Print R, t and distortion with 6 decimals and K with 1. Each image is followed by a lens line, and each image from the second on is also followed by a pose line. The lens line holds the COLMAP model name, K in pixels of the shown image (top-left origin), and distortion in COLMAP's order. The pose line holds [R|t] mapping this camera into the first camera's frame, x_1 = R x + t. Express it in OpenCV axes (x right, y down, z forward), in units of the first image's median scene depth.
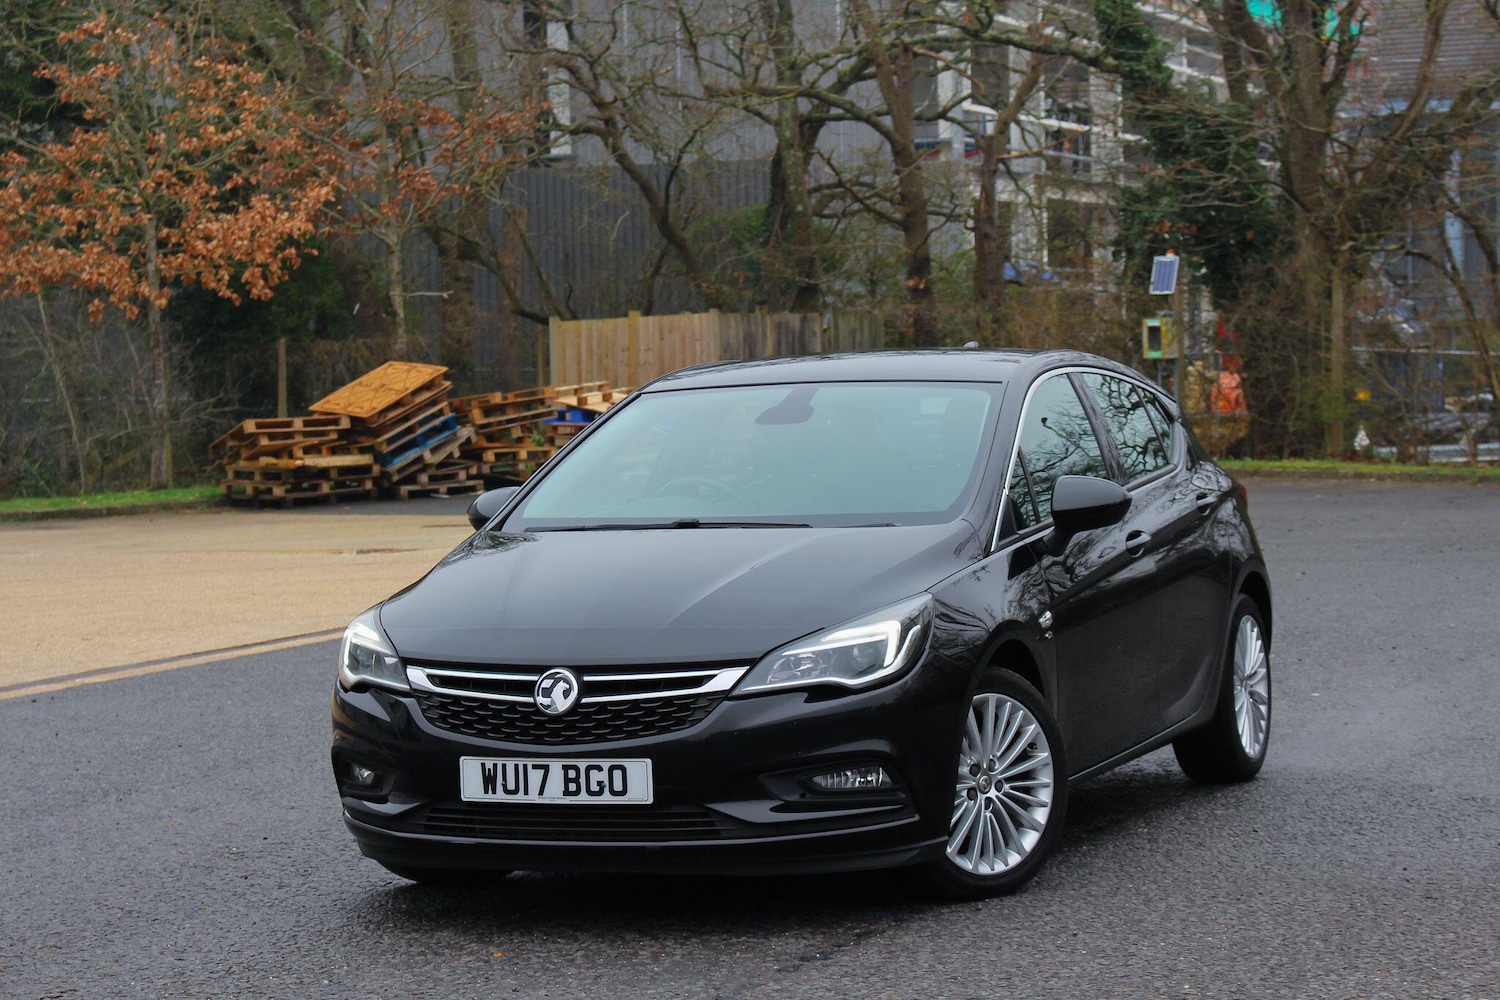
lens RADIAL K [[3619.0, 0, 840.6], [0, 3619.0, 231.1], [0, 0, 1]] dist [-0.438825, 5.089729]
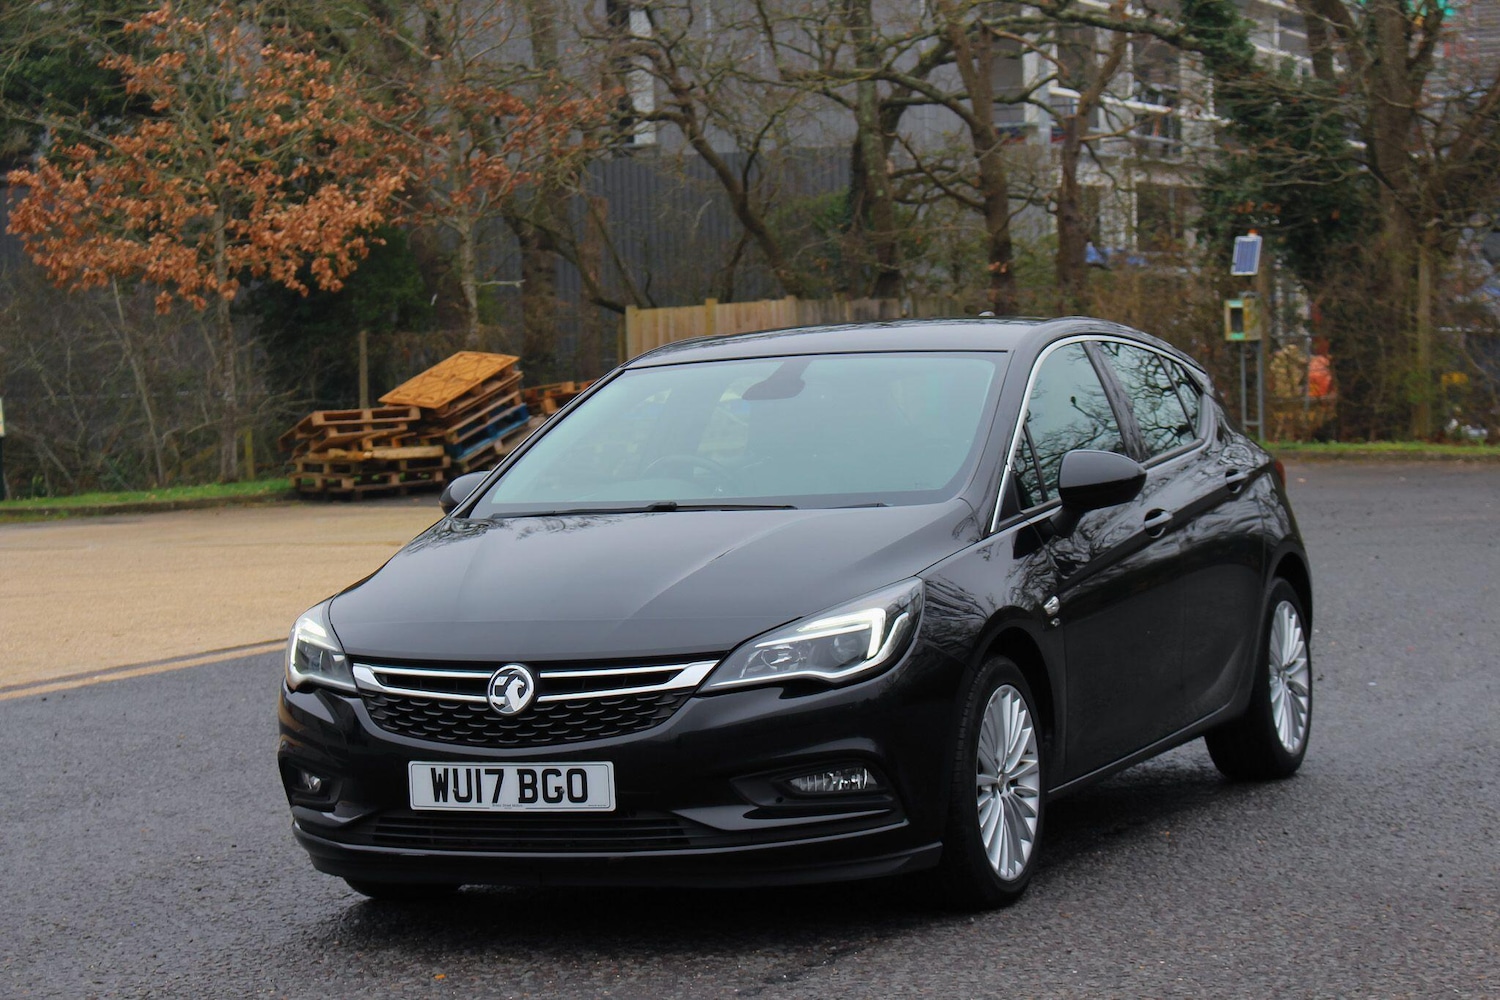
lens RADIAL K [[3560.7, 0, 836.4], [0, 3560.7, 496.9], [0, 0, 1]] dist [0.039627, -0.172993]
pose [[0.999486, -0.009297, -0.030667, 0.032535], [0.011620, 0.997004, 0.076472, 0.010012], [0.029865, -0.076789, 0.996600, 0.096006]]
